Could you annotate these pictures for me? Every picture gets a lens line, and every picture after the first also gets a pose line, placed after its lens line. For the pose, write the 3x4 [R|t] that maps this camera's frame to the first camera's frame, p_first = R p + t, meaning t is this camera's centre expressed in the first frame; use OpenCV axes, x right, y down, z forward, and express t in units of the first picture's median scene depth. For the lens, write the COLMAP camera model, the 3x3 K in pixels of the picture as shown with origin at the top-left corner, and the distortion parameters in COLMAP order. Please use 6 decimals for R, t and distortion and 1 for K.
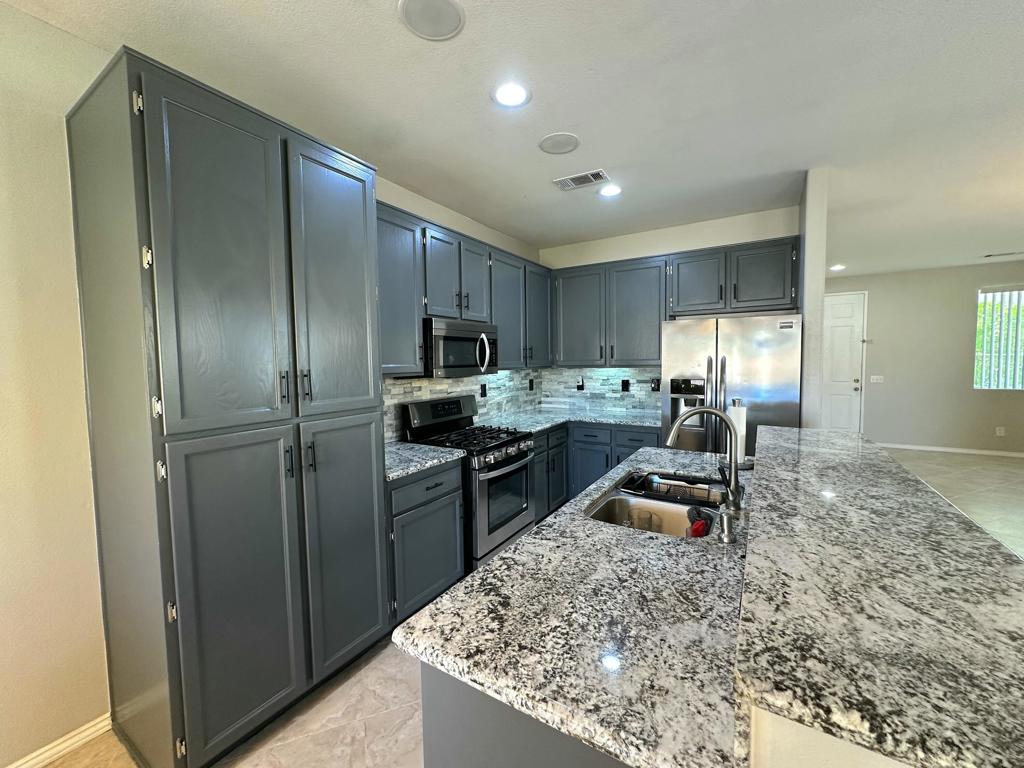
lens RADIAL K [[413.4, 0, 513.4], [0, 413.4, 382.6], [0, 0, 1]] dist [0.000425, 0.000402]
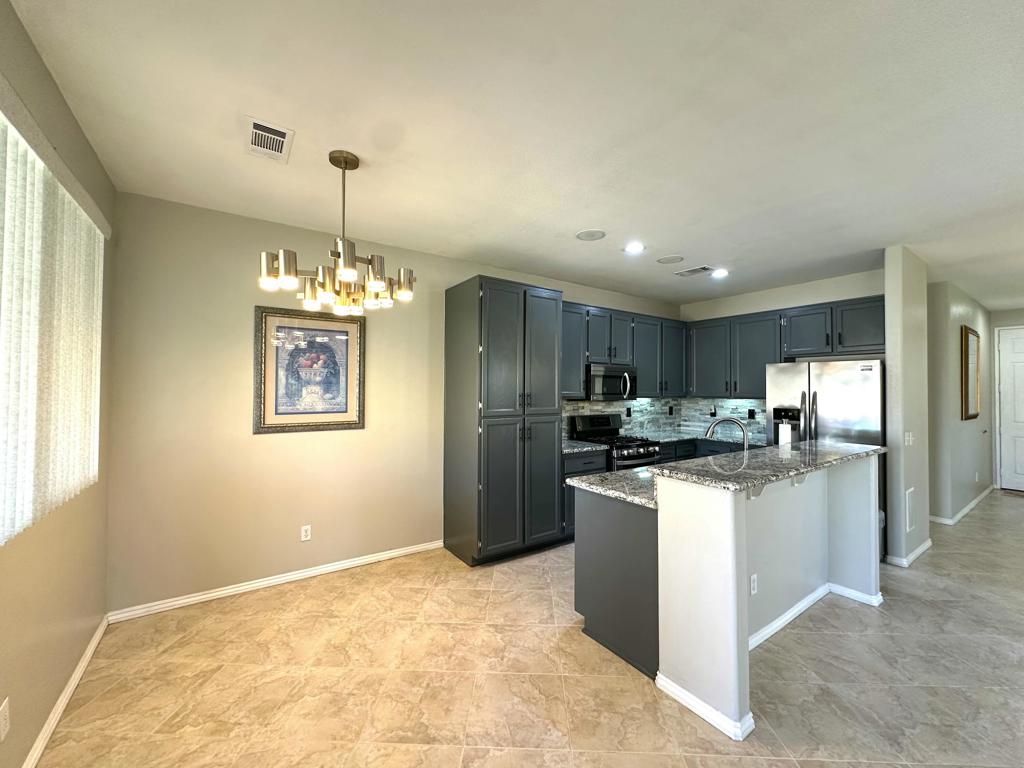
lens RADIAL K [[413.4, 0, 513.4], [0, 413.4, 382.6], [0, 0, 1]] dist [0.000425, 0.000402]
pose [[0.917707, 0.013753, -0.397021, 0.146751], [-0.042402, 0.997082, -0.063472, 0.029316], [0.394989, 0.075084, 0.915612, -0.528422]]
